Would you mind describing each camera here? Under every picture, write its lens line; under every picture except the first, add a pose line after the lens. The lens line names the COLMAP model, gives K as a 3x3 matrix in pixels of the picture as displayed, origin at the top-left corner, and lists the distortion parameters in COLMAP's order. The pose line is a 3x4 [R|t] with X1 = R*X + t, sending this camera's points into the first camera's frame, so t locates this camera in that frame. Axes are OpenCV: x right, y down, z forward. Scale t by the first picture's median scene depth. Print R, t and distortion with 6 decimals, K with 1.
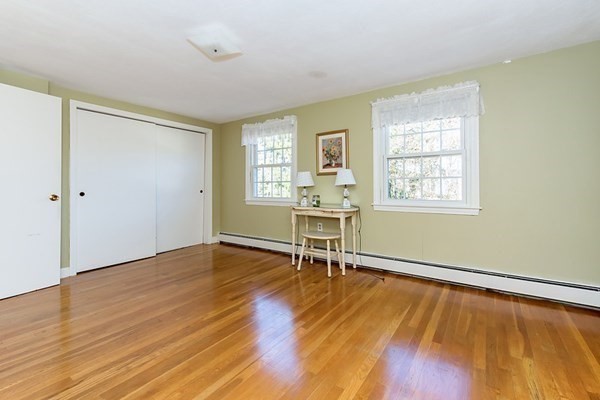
lens RADIAL K [[262.7, 0, 300.6], [0, 262.7, 186.6], [0, 0, 1]] dist [0.002301, 0.000569]
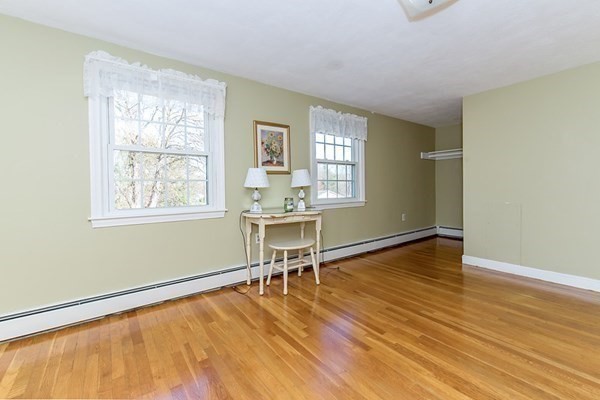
lens RADIAL K [[262.7, 0, 300.6], [0, 262.7, 186.6], [0, 0, 1]] dist [0.002301, 0.000569]
pose [[0.314960, -0.005178, 0.949091, -0.696939], [0.000267, 0.999986, 0.005367, -0.007392], [-0.949105, -0.001437, 0.314957, 0.666940]]
